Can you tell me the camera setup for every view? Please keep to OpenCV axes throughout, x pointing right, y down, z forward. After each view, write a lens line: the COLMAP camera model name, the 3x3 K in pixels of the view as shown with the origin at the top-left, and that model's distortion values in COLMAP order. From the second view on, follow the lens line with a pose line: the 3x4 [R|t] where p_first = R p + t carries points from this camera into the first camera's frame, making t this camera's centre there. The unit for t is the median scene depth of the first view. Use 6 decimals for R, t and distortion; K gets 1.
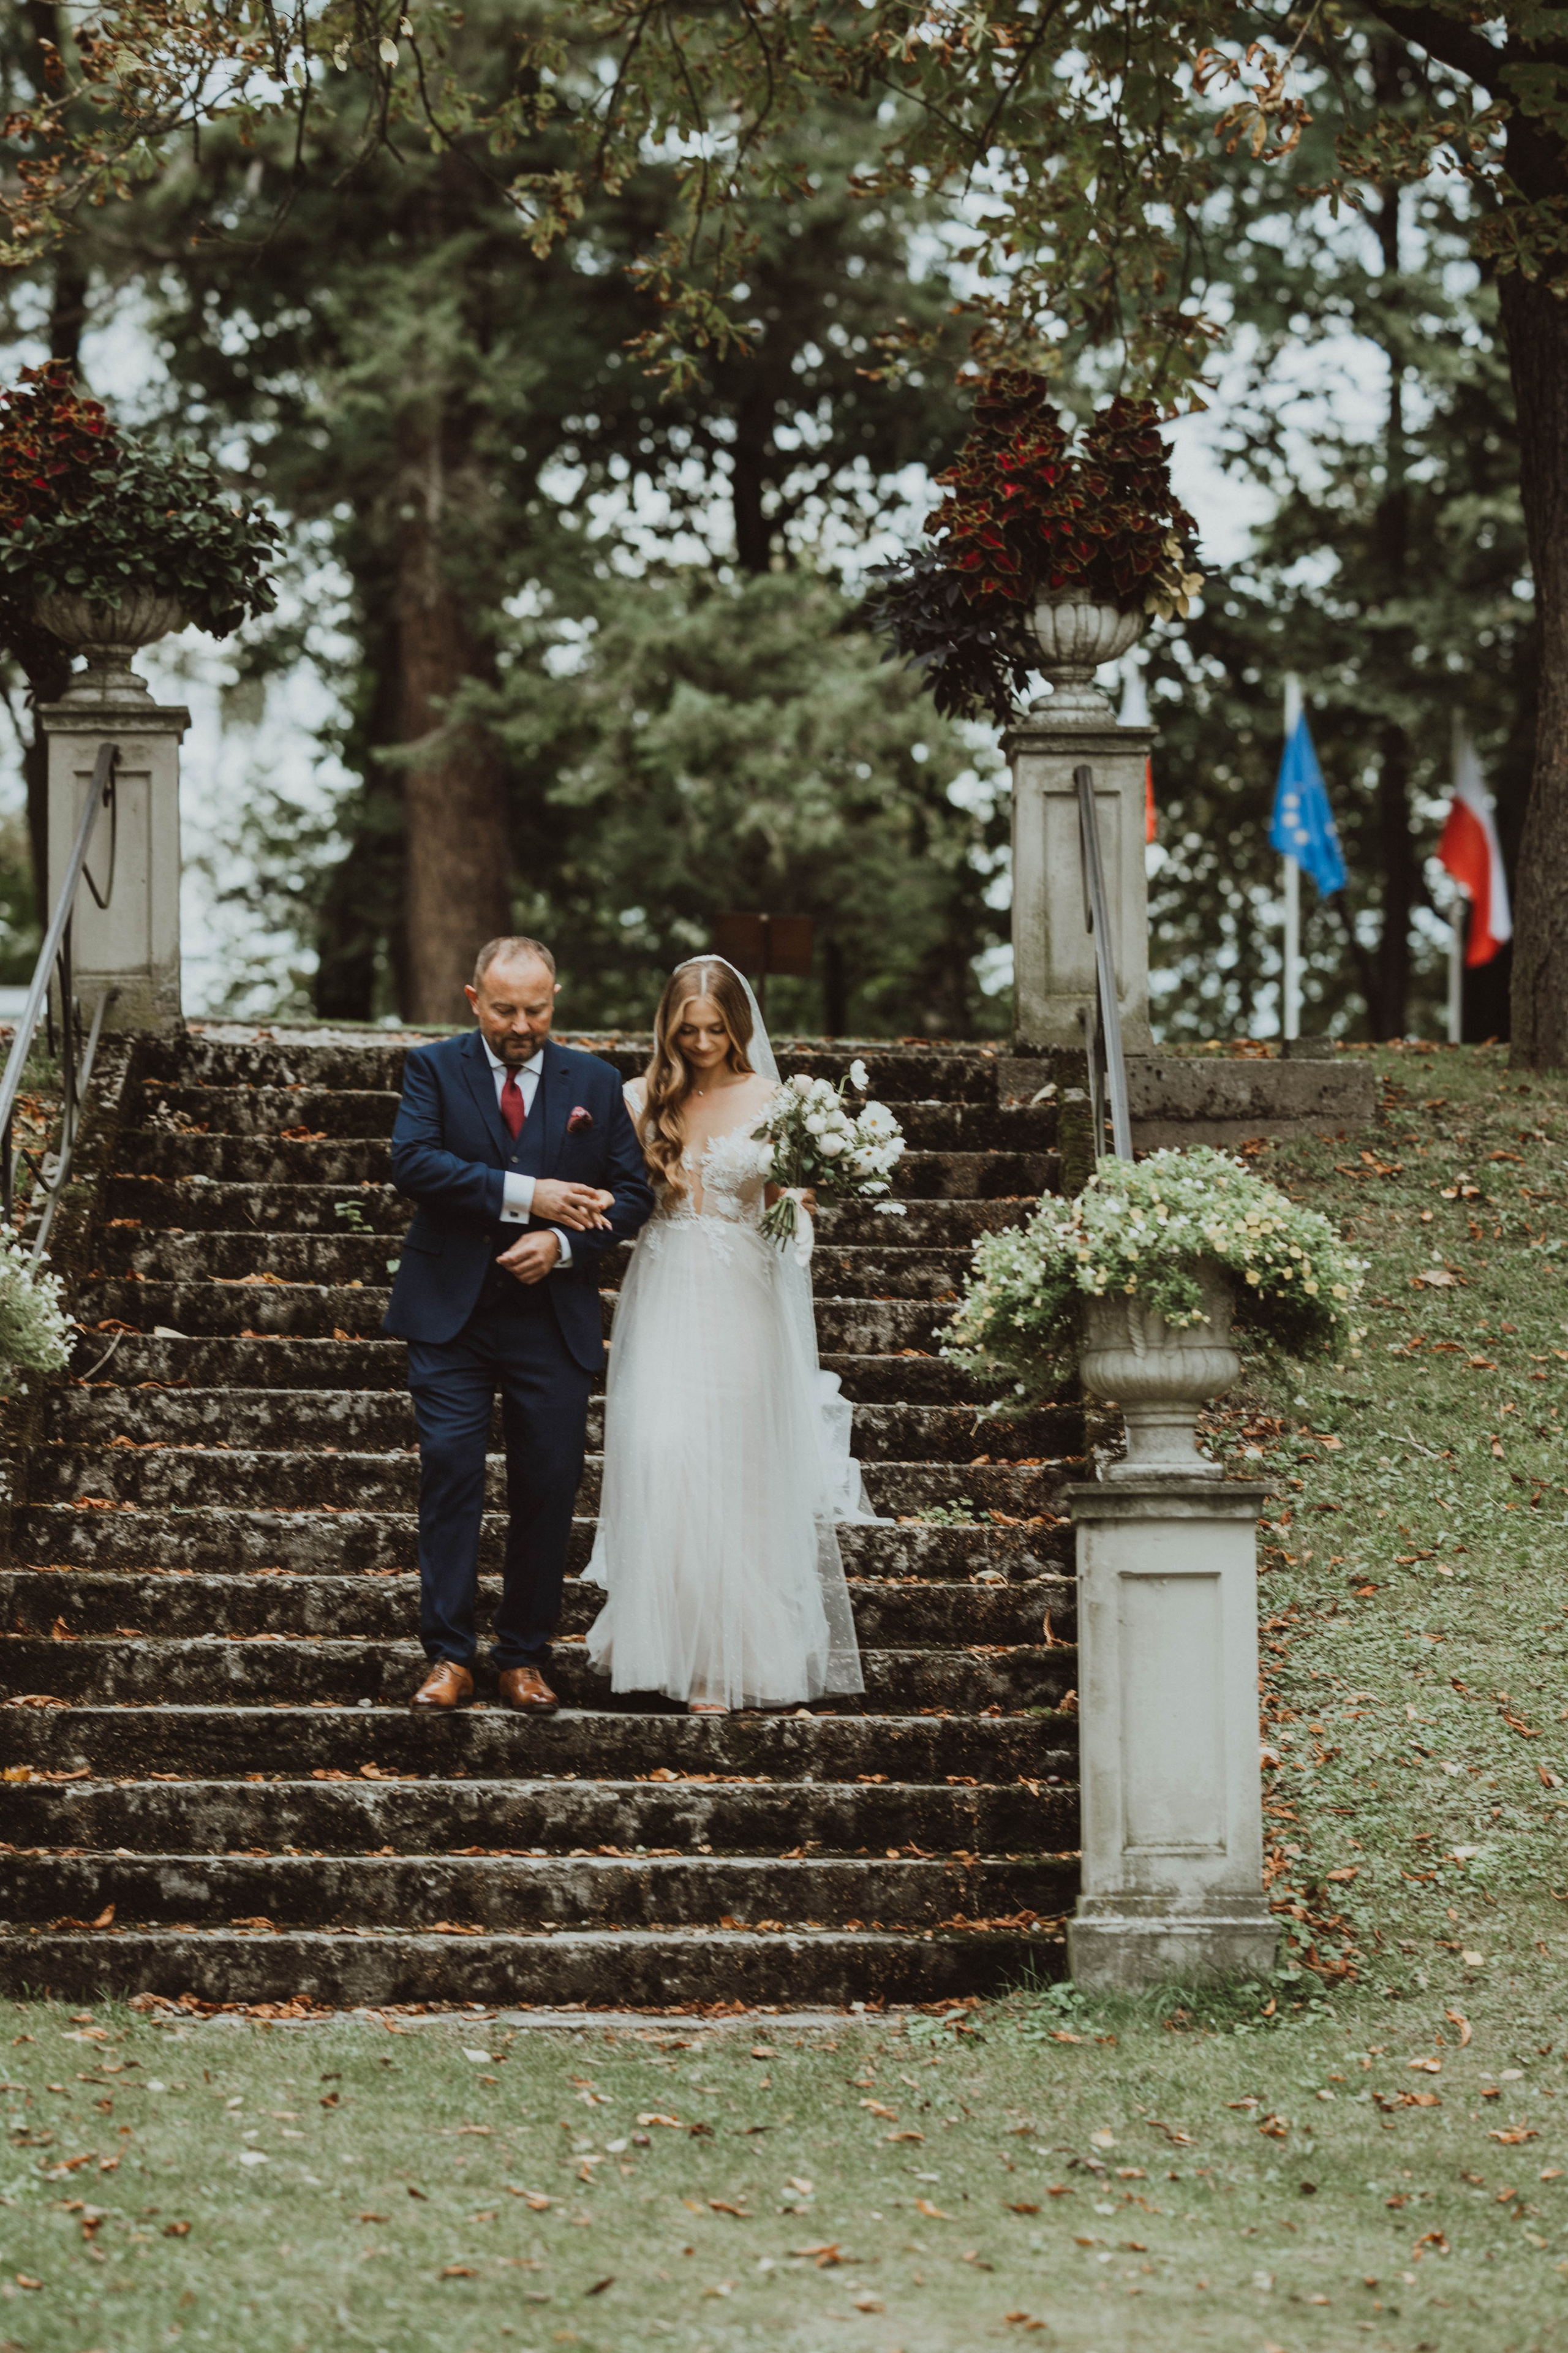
lens RADIAL K [[9085.5, 0, 781.4], [0, 9085.5, 1174.6], [0, 0, 1]] dist [0.301174, 0.000000]
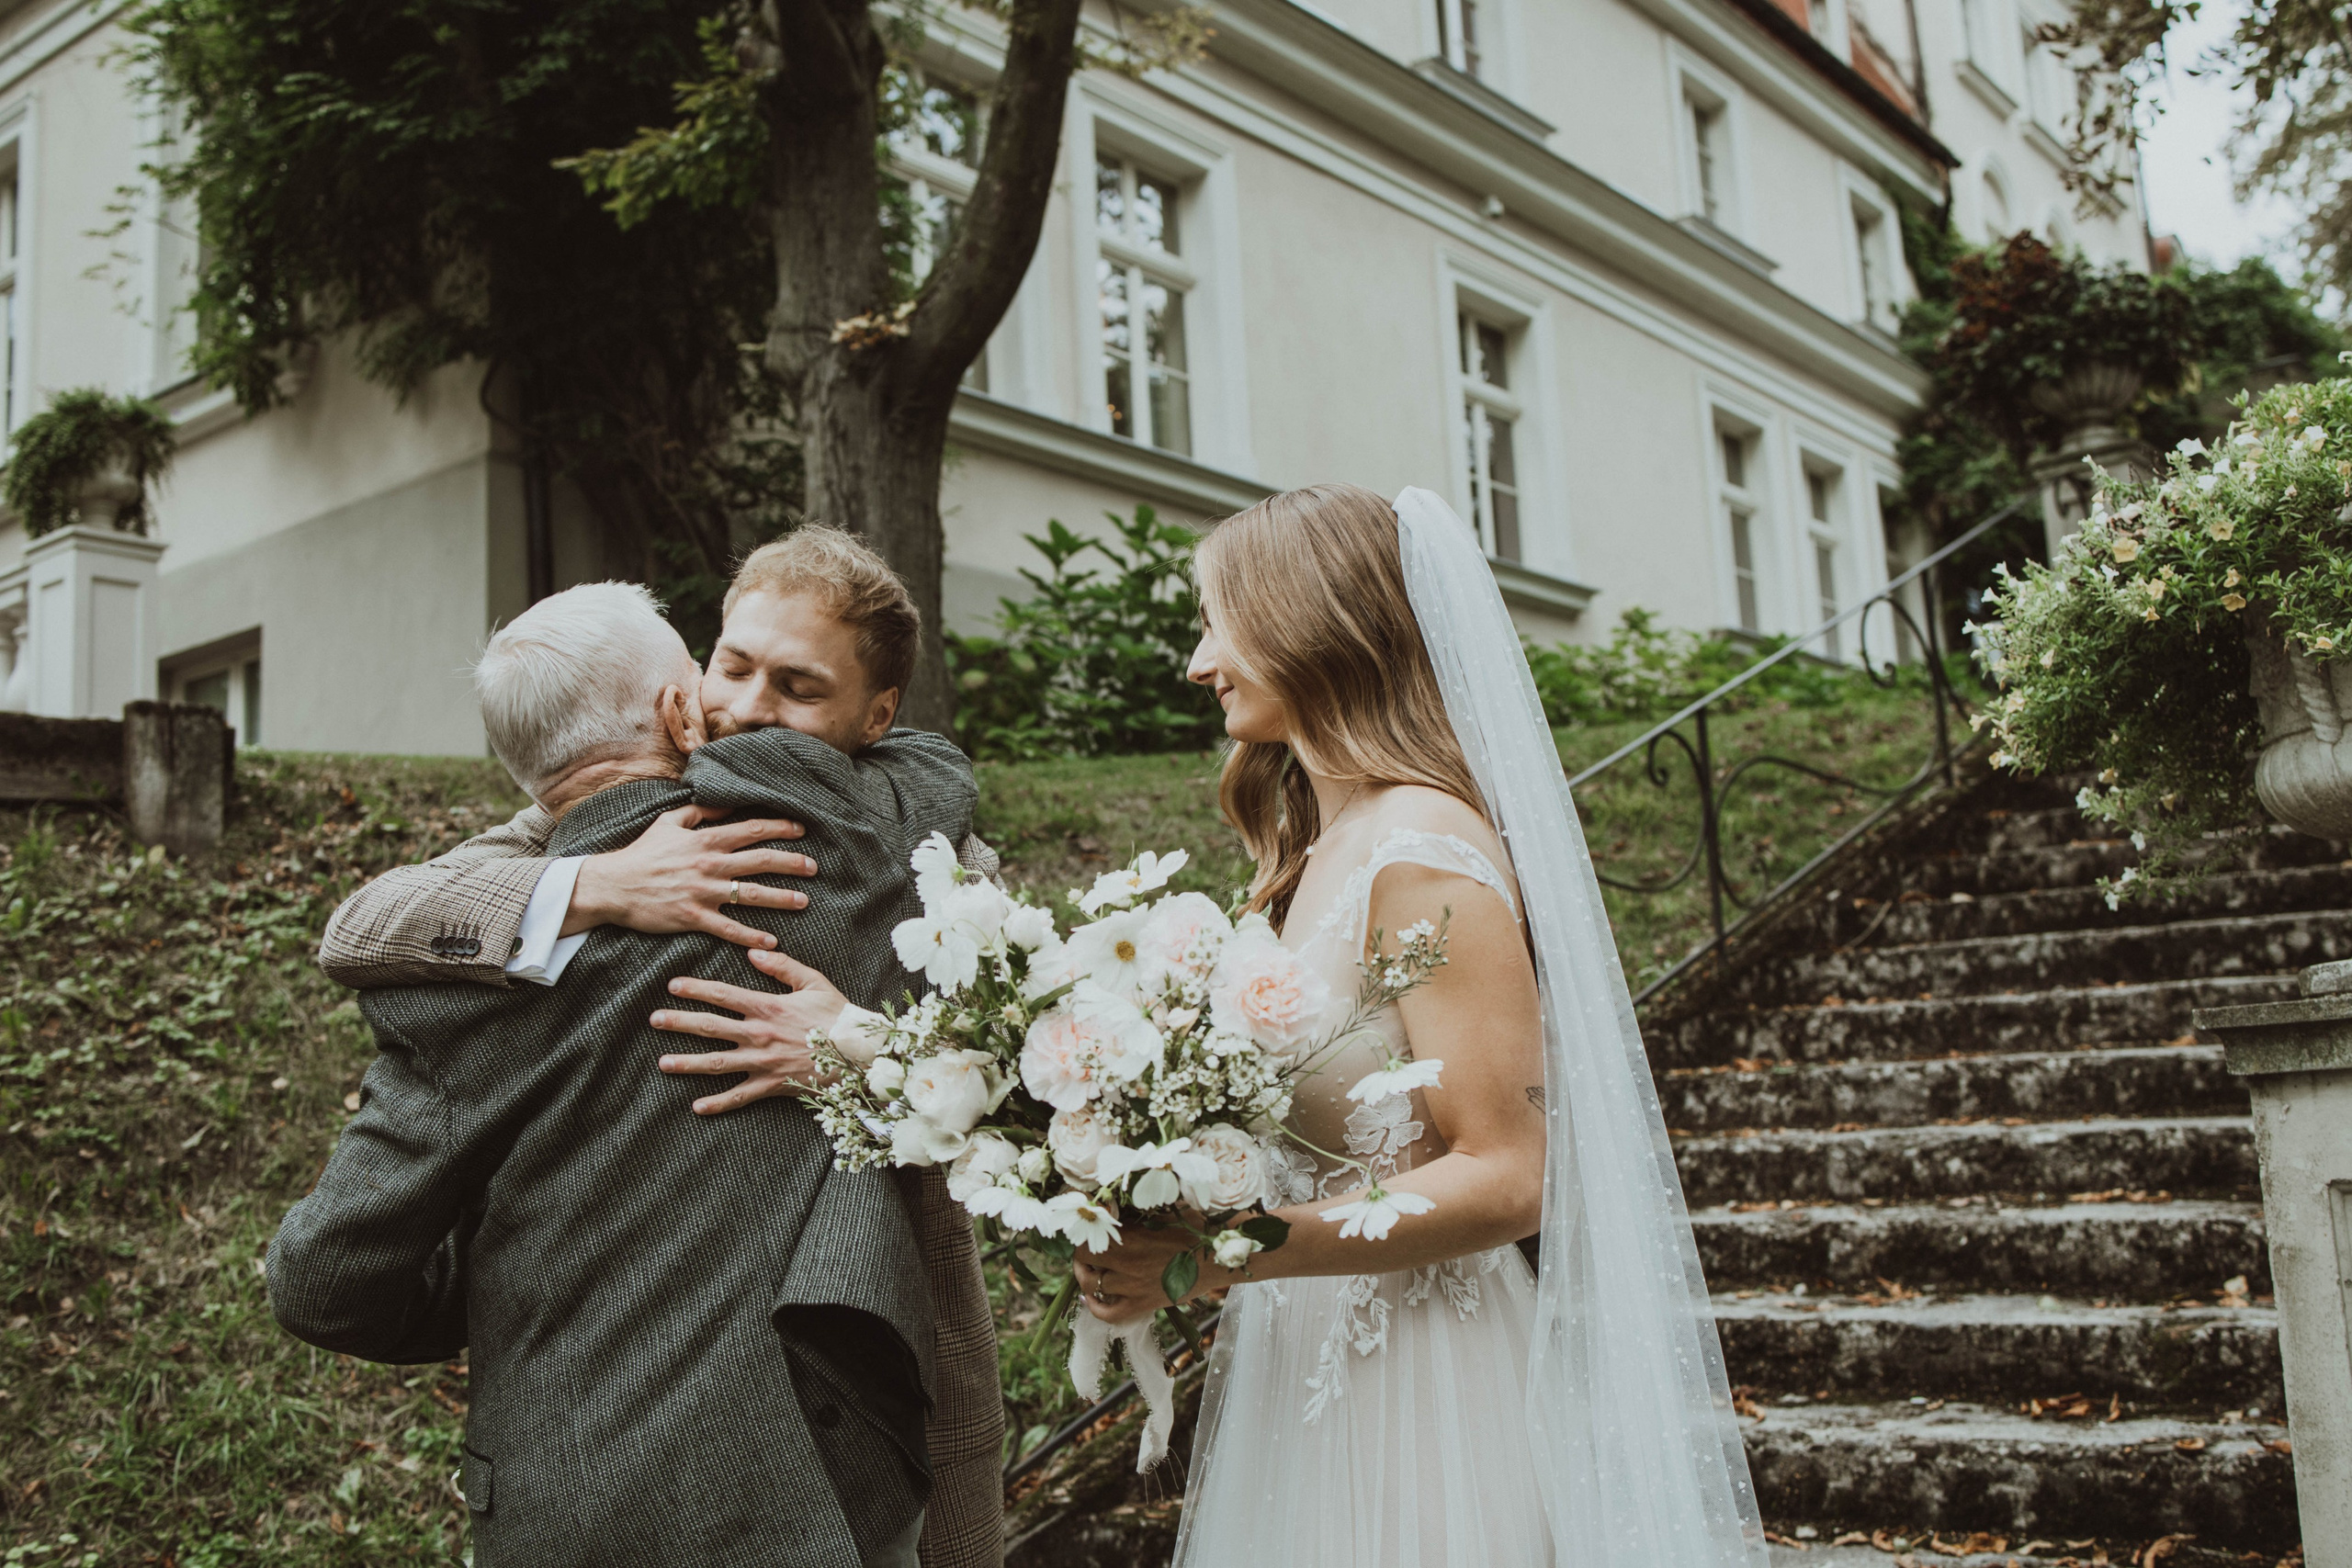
lens RADIAL K [[2350.8, 0, 1160.0], [0, 2350.8, 779.9], [0, 0, 1]] dist [-0.068030, 0.000000]
pose [[0.716389, -0.143975, -0.682684, 0.071007], [0.097326, 0.989532, -0.106557, 0.026174], [0.690879, 0.009893, 0.722902, 0.772548]]
